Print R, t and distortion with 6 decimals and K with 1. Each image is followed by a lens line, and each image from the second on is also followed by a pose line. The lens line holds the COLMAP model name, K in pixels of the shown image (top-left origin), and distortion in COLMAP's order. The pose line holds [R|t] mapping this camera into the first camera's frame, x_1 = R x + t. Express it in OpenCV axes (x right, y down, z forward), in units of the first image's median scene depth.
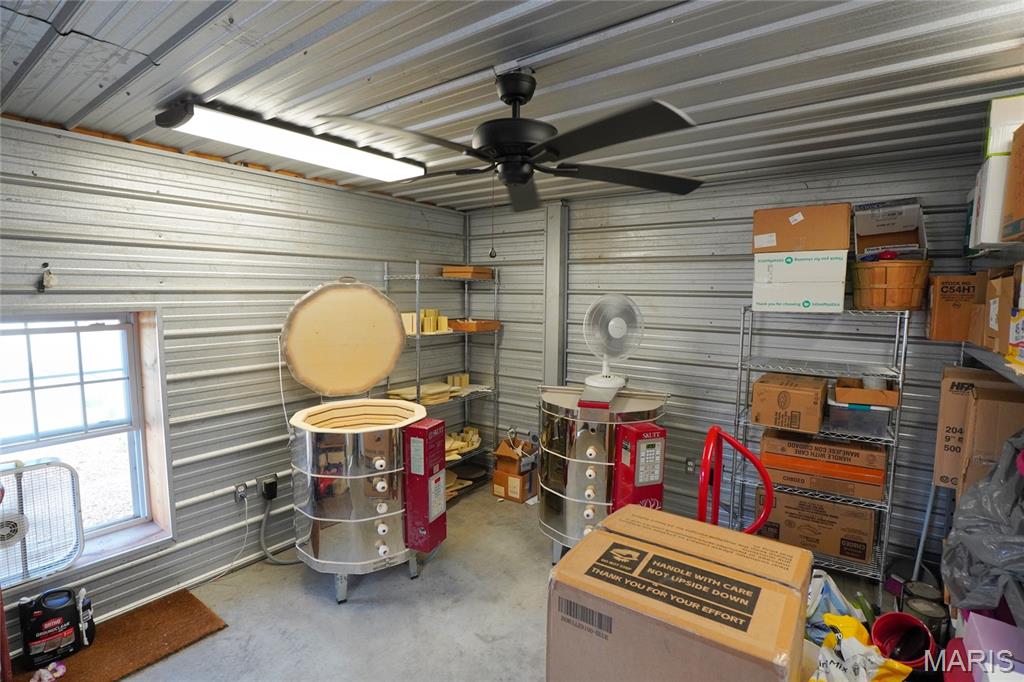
lens RADIAL K [[498.6, 0, 512.0], [0, 498.6, 341.0], [0, 0, 1]] dist [-0.032820, 0.000581]
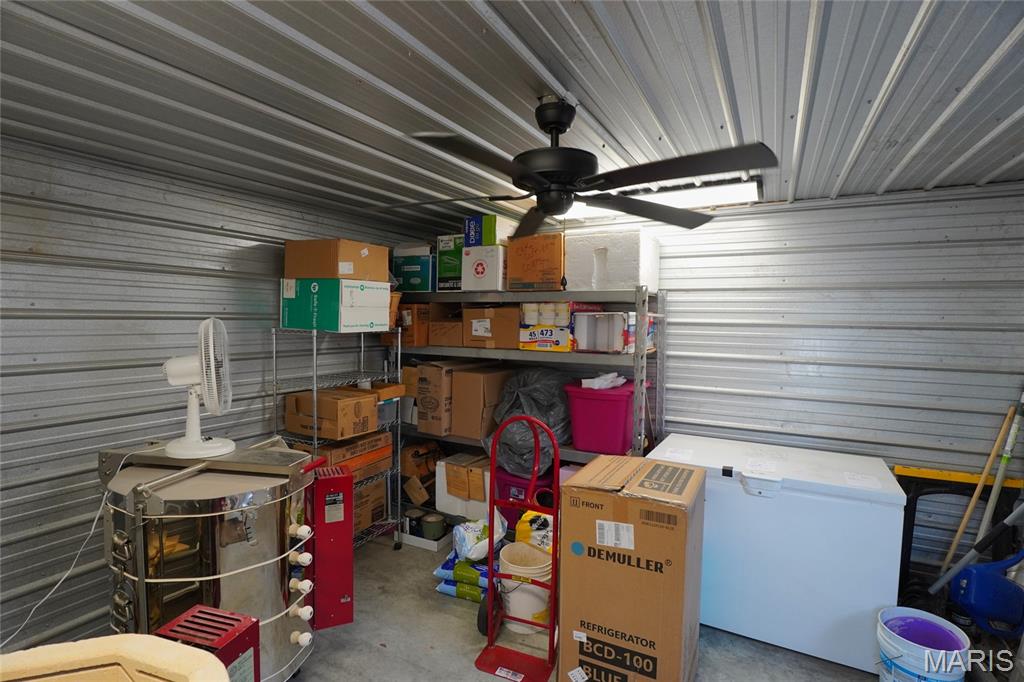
lens RADIAL K [[498.6, 0, 512.0], [0, 498.6, 341.0], [0, 0, 1]] dist [-0.032820, 0.000581]
pose [[-0.138089, -0.057095, 0.988773, -1.096491], [0.083056, 0.994153, 0.069005, -0.154253], [-0.986931, 0.091652, -0.132540, 1.390748]]
